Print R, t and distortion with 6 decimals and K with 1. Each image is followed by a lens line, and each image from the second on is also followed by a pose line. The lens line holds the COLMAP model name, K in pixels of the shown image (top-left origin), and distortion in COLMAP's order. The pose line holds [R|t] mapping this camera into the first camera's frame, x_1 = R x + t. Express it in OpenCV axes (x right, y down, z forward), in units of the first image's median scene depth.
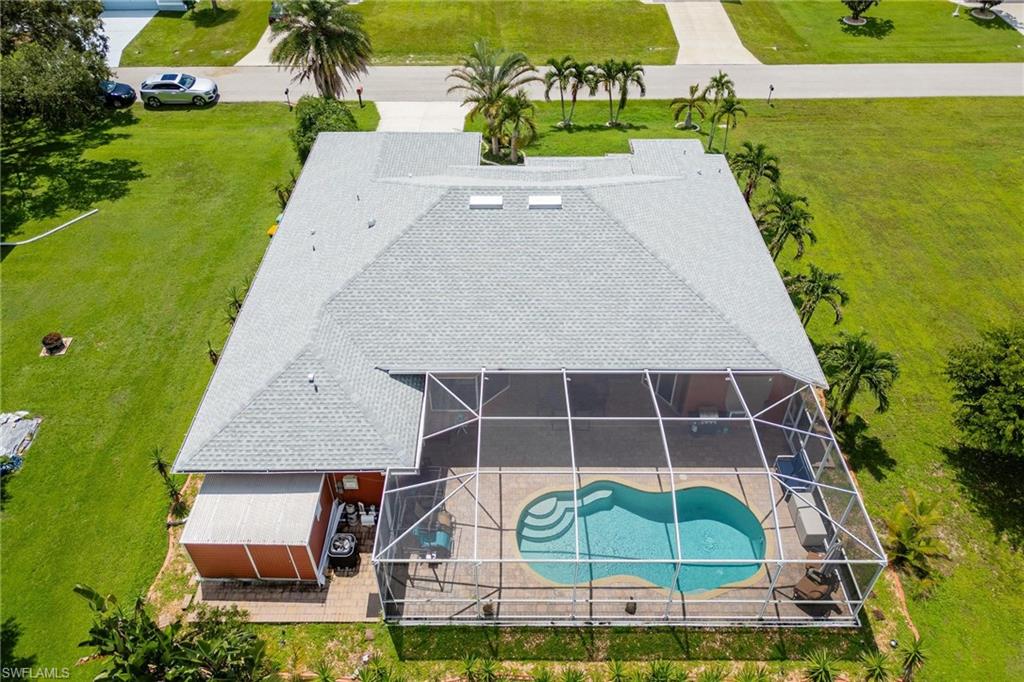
lens RADIAL K [[762.1, 0, 509.9], [0, 762.1, 293.5], [0, 0, 1]] dist [0.050772, -0.088719]
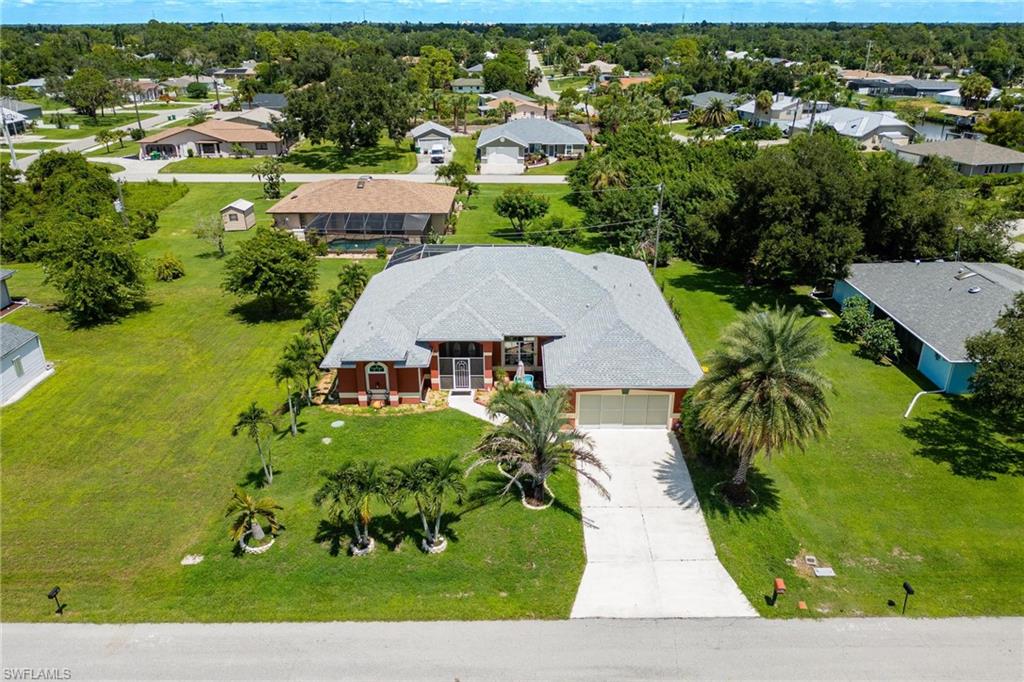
lens RADIAL K [[726.0, 0, 515.3], [0, 726.0, 366.5], [0, 0, 1]] dist [0.042838, -0.061336]
pose [[-0.999991, 0.000496, 0.004322, -0.002256], [0.004082, 0.450432, 0.892801, -0.923032], [-0.001505, 0.892811, -0.450430, 1.229357]]
